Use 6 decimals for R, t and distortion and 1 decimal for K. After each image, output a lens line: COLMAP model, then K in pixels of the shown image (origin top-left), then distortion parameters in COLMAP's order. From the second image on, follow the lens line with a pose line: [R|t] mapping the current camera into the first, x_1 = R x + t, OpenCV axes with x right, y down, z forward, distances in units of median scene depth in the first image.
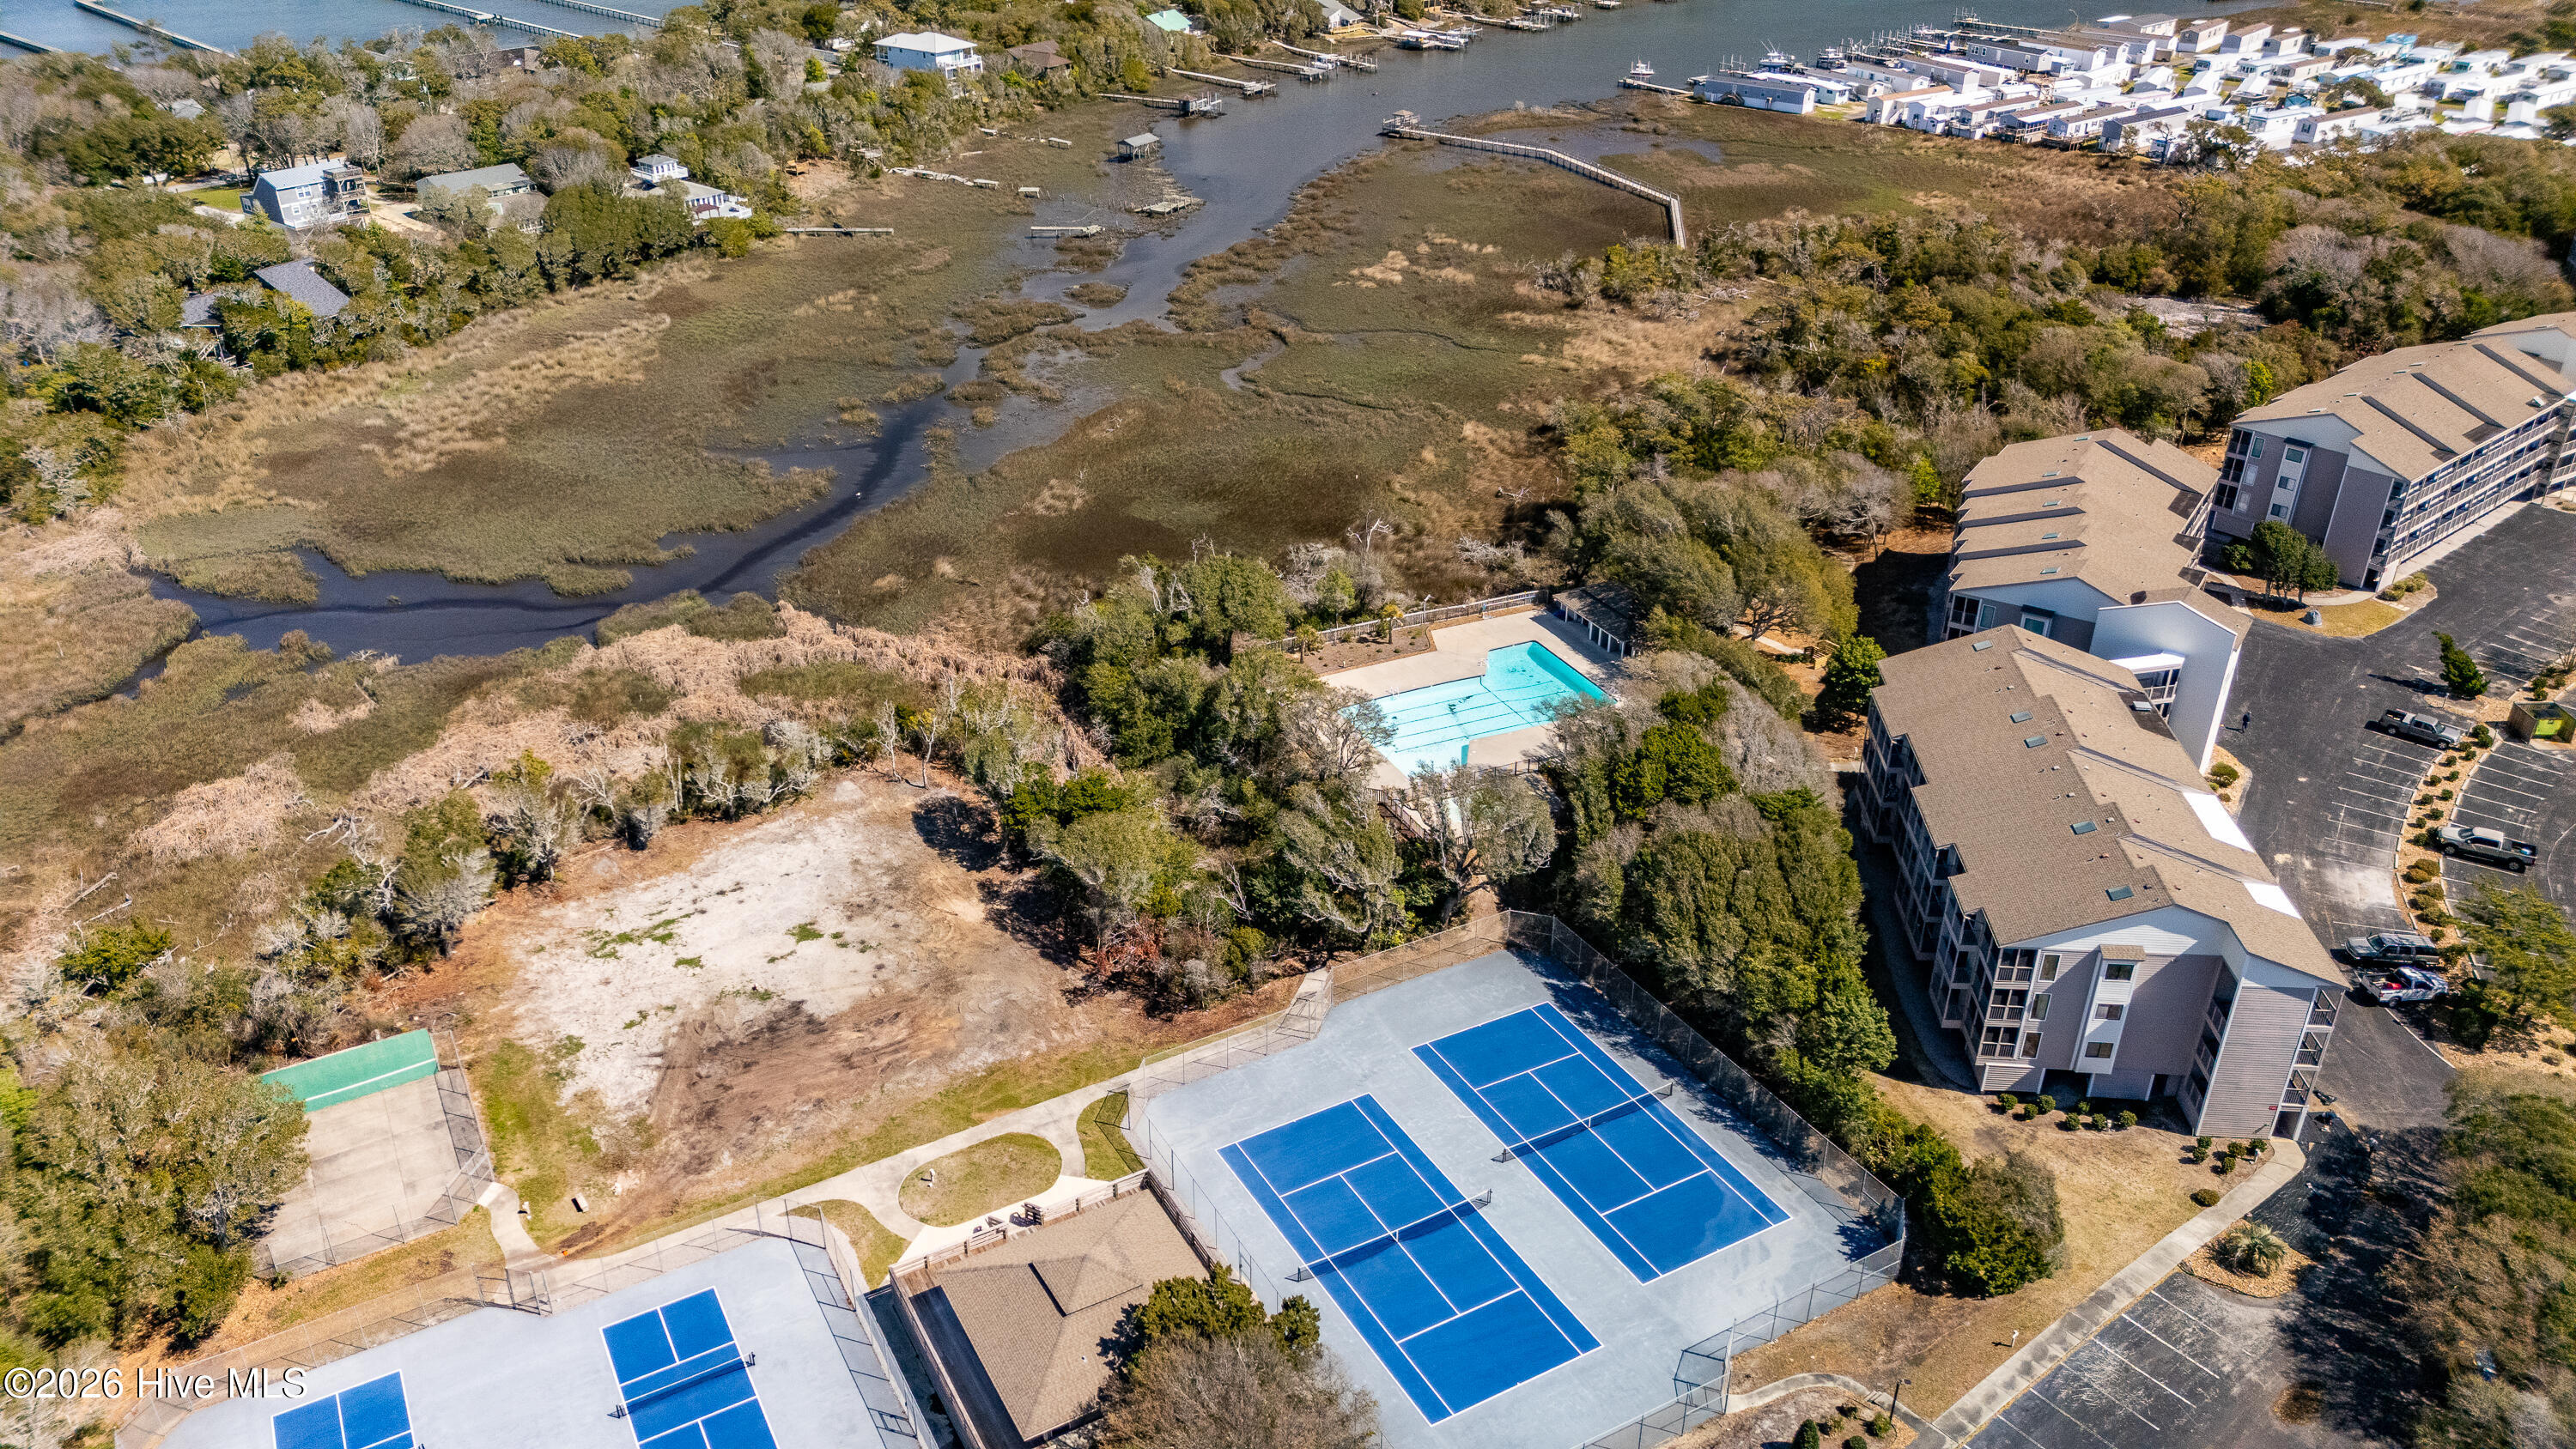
lens RADIAL K [[1870.8, 0, 1288.0], [0, 1870.8, 724.5], [0, 0, 1]] dist [0.072149, -0.053431]
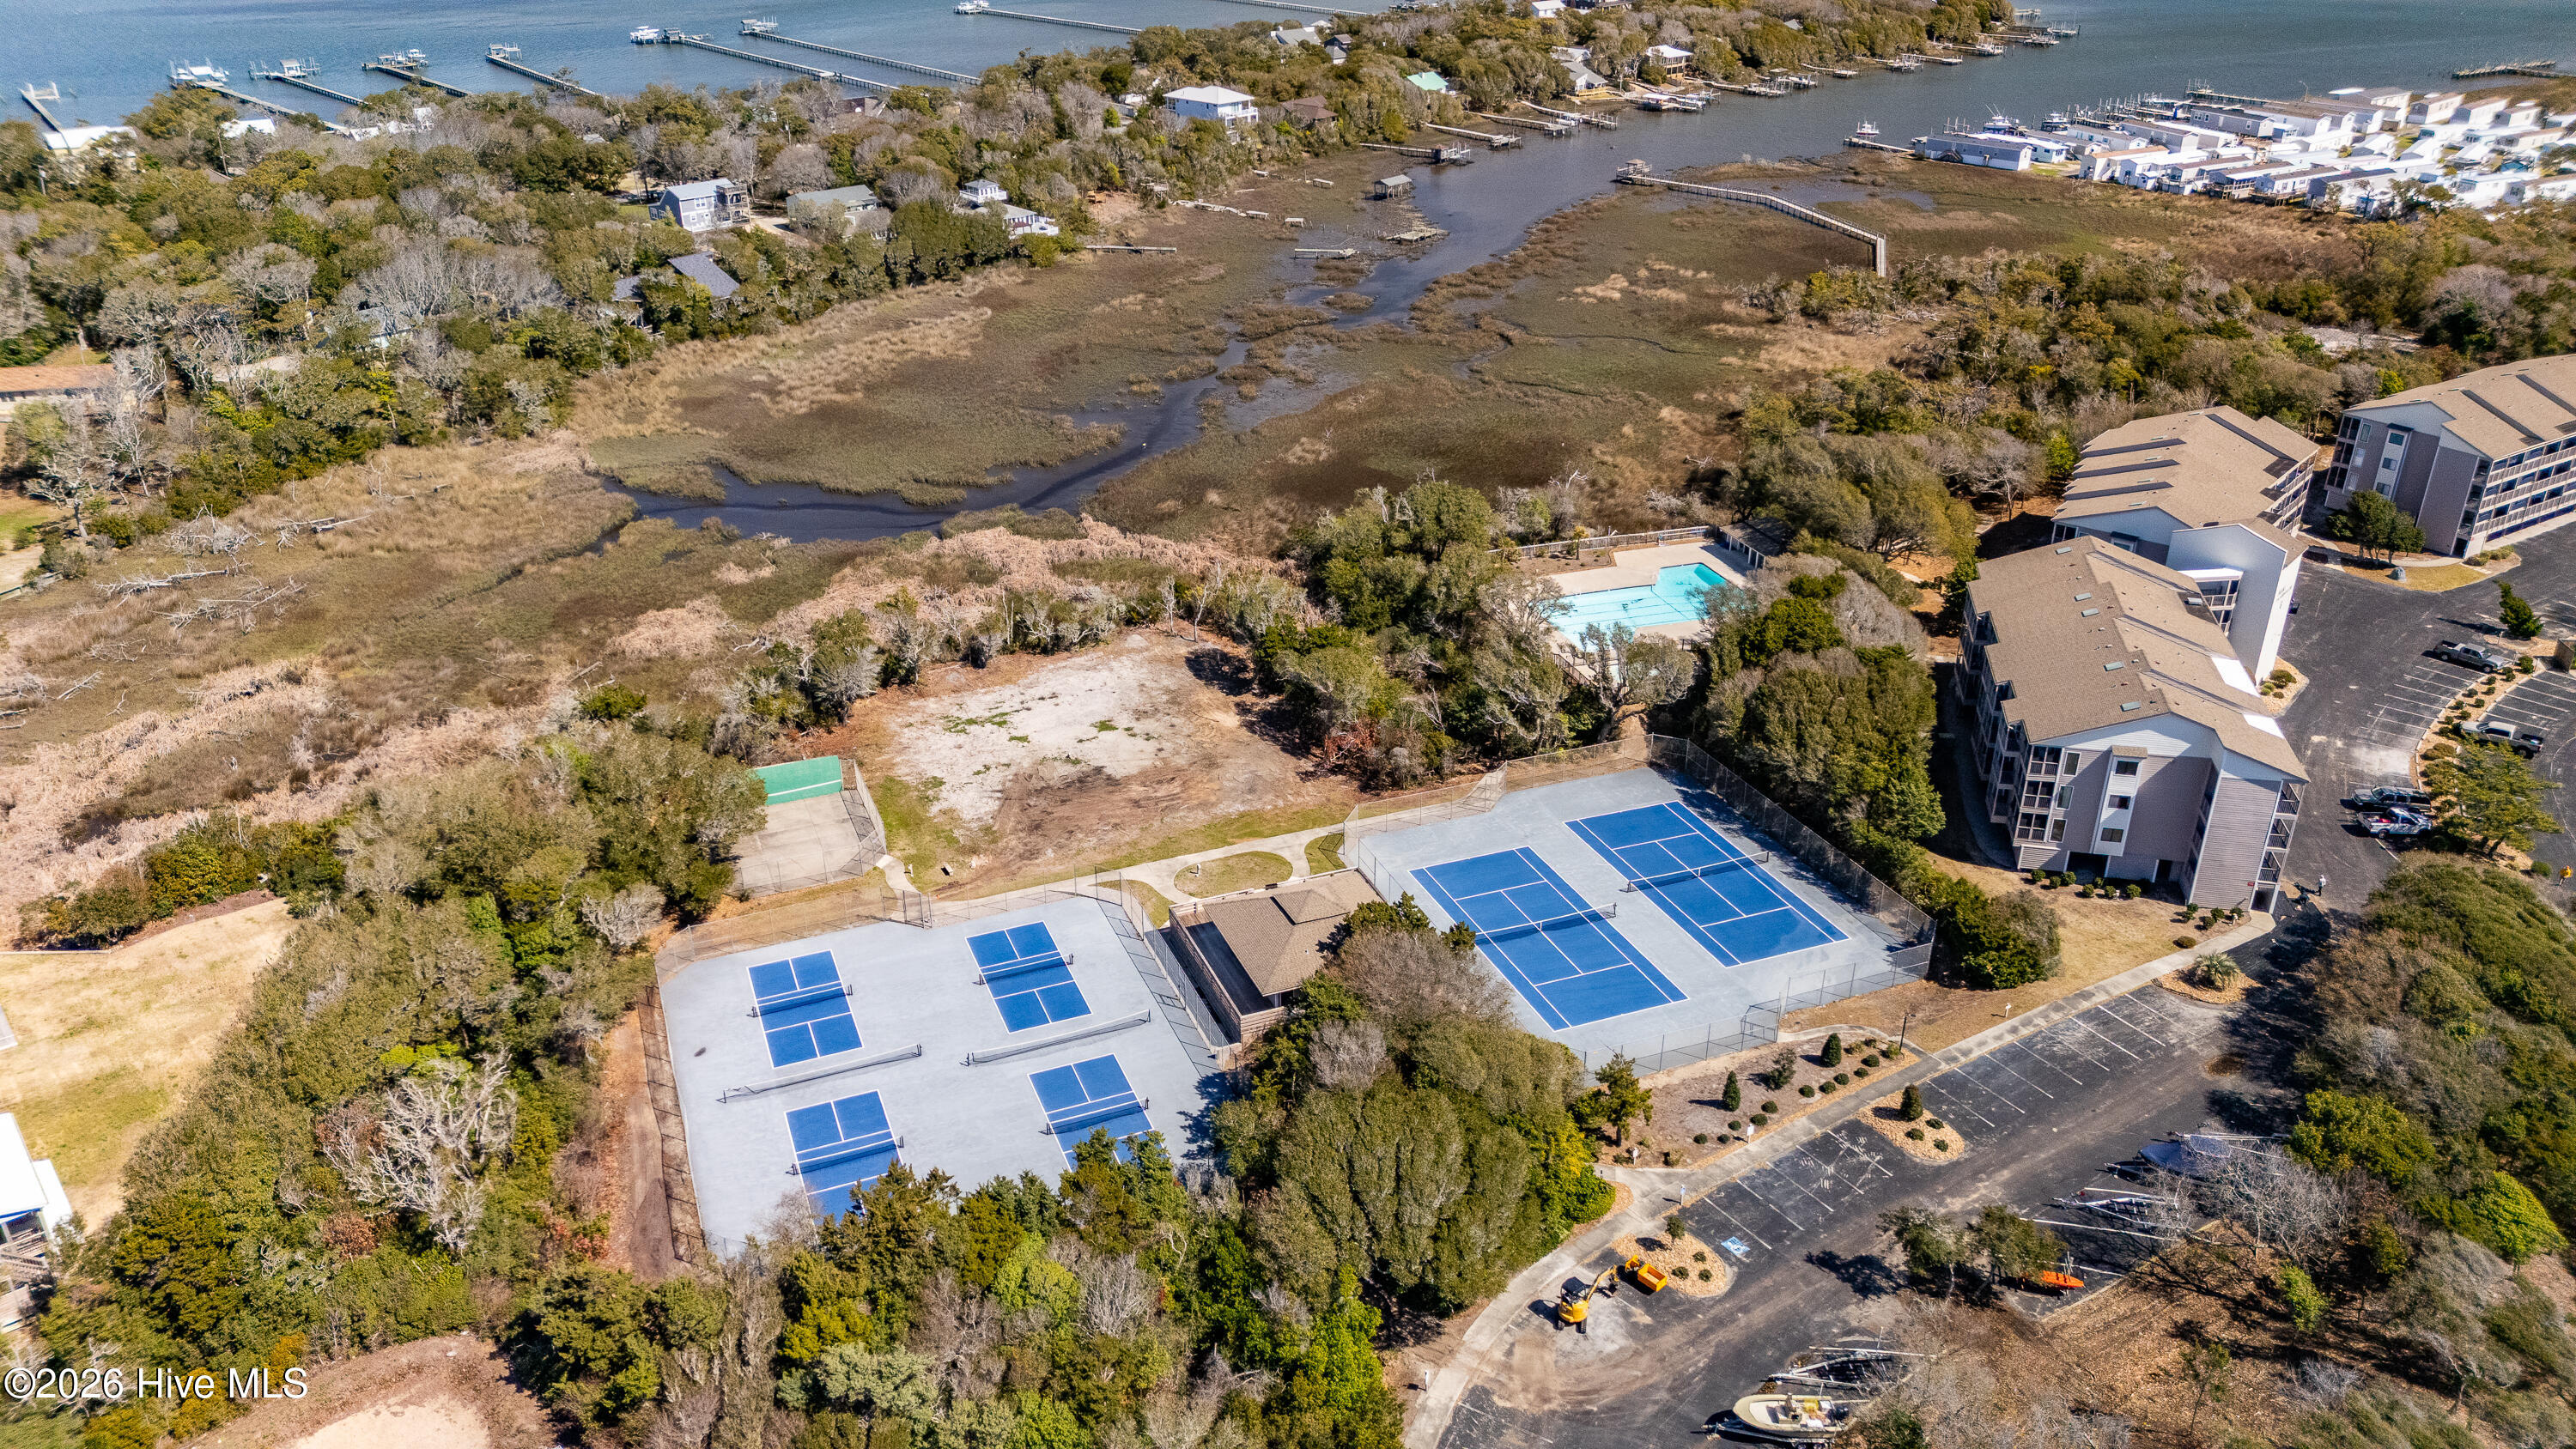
lens RADIAL K [[1870.8, 0, 1288.0], [0, 1870.8, 724.5], [0, 0, 1]] dist [0.072149, -0.053431]
pose [[0.991448, 0.055130, -0.118282, 0.017056], [-0.059728, 0.997577, -0.035683, 0.109374], [0.116028, 0.042442, 0.992339, -0.200236]]
